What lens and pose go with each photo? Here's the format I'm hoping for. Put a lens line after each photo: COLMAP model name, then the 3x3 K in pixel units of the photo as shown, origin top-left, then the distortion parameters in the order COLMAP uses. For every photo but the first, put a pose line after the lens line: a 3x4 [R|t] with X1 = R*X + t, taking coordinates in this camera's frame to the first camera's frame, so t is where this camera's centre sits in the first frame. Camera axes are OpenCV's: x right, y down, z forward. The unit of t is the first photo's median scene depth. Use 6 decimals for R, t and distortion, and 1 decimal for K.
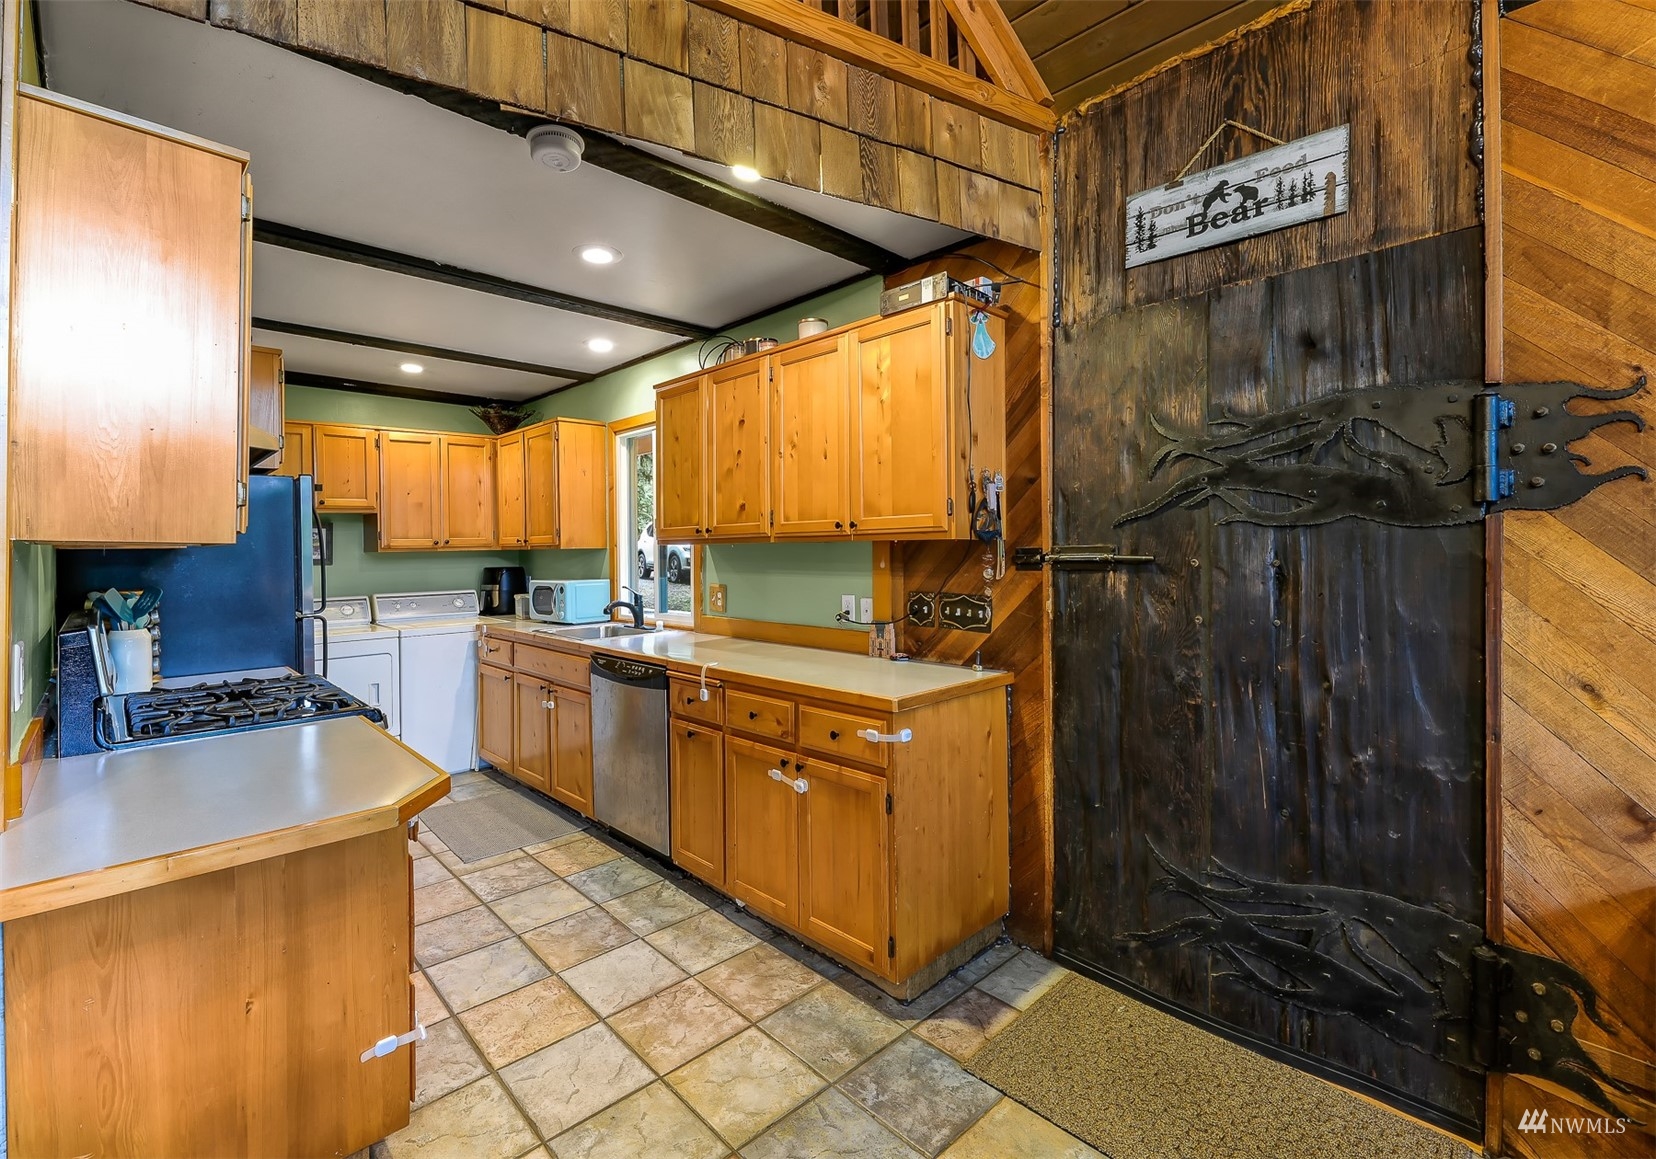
lens RADIAL K [[738.8, 0, 780.7], [0, 738.8, 549.0], [0, 0, 1]] dist [-0.008464, 0.000134]
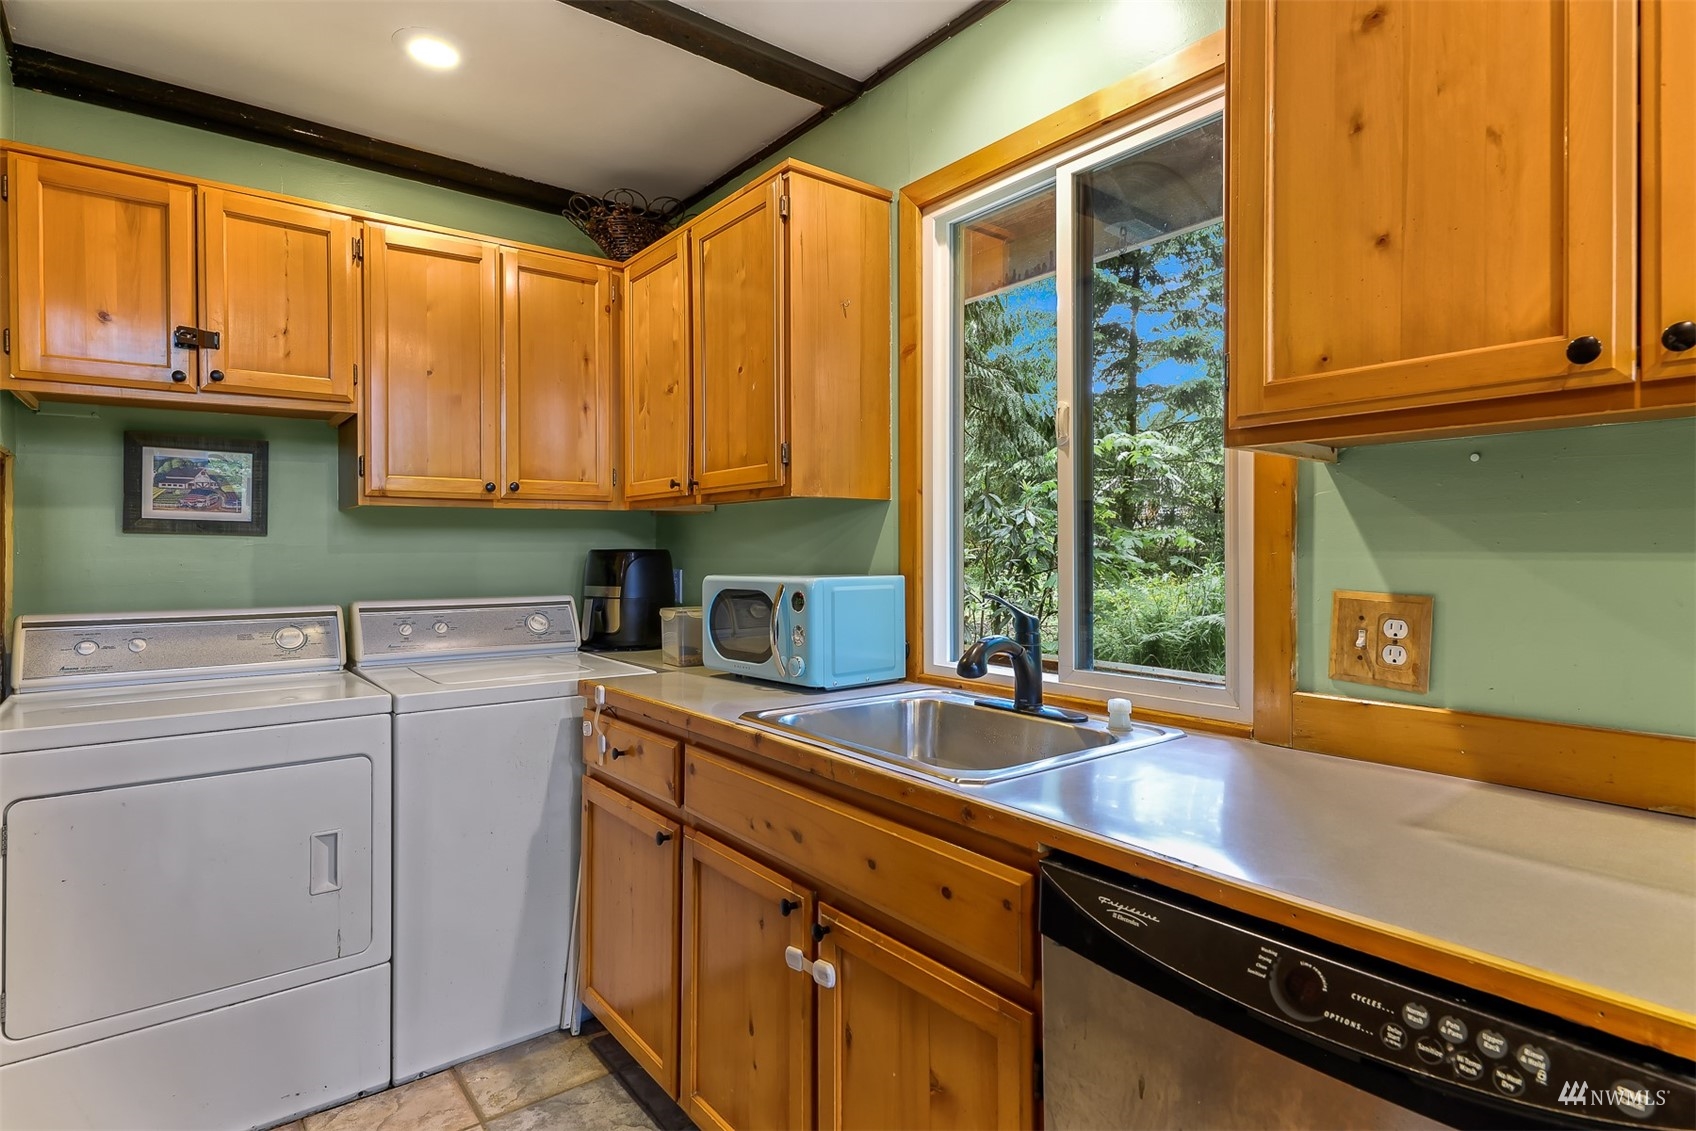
lens RADIAL K [[888.0, 0, 818.6], [0, 888.0, 547.9], [0, 0, 1]] dist [0.010601, -0.004215]
pose [[0.994593, 0.010838, -0.103279, -0.356766], [-0.011176, 0.999934, -0.002699, 0.043908], [0.103243, 0.003838, 0.994649, 0.808580]]
